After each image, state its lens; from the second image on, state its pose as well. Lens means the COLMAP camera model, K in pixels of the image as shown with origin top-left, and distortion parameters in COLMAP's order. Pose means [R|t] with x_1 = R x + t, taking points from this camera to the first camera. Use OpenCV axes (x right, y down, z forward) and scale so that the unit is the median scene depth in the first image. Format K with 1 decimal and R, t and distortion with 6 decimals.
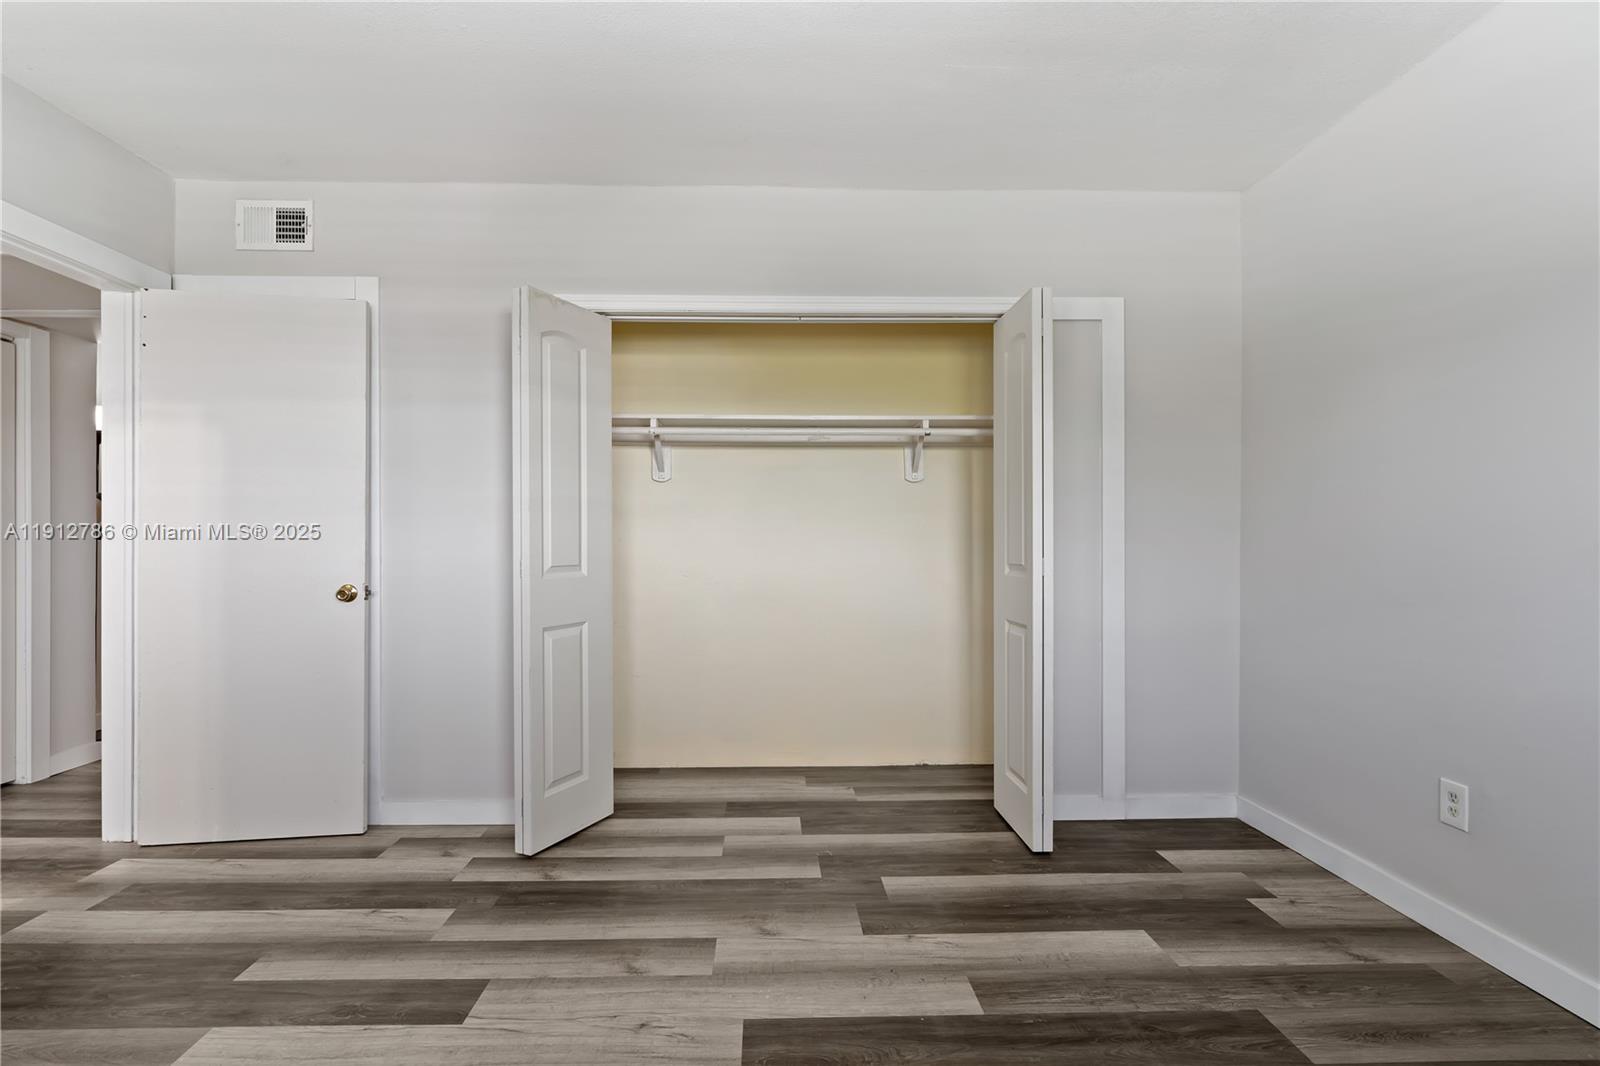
lens RADIAL K [[743.5, 0, 800.0], [0, 743.5, 533.0], [0, 0, 1]] dist [-0.003514, 0.000540]
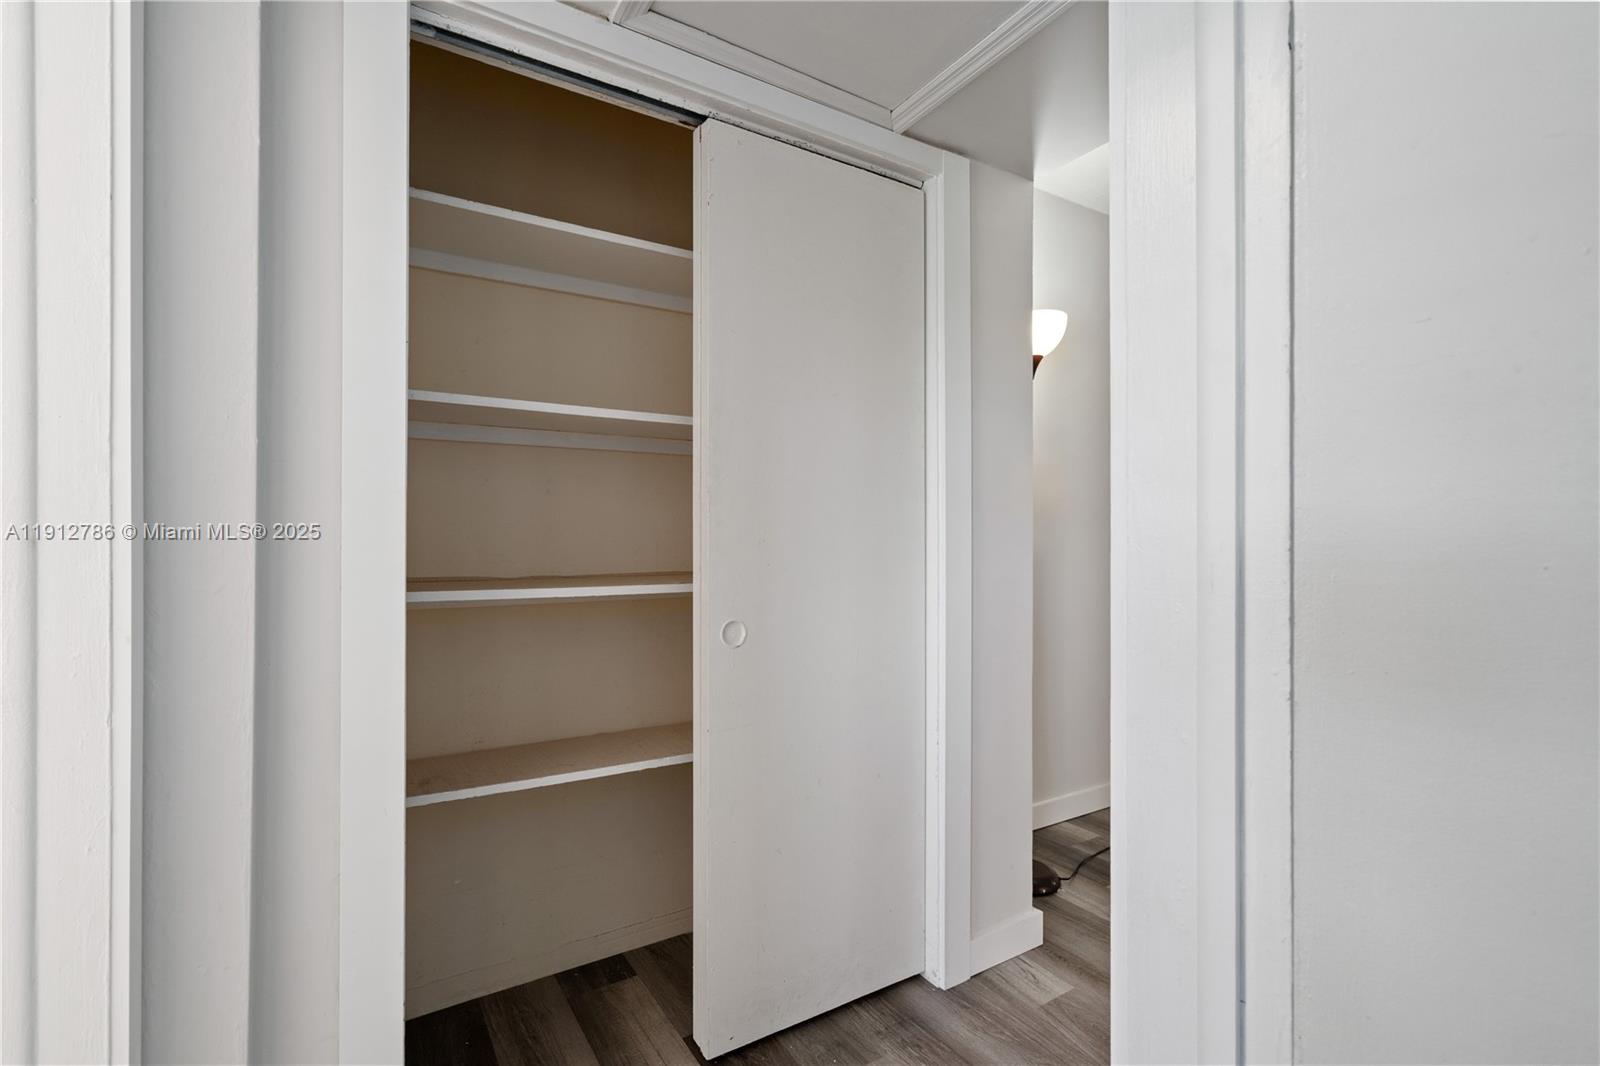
lens RADIAL K [[743.5, 0, 800.0], [0, 743.5, 533.0], [0, 0, 1]] dist [-0.003514, 0.000540]
pose [[0.506421, 0.000119, -0.862286, -0.608531], [0.000194, 1.000000, 0.000252, 0.002233], [0.862286, -0.000294, 0.506421, 0.619166]]
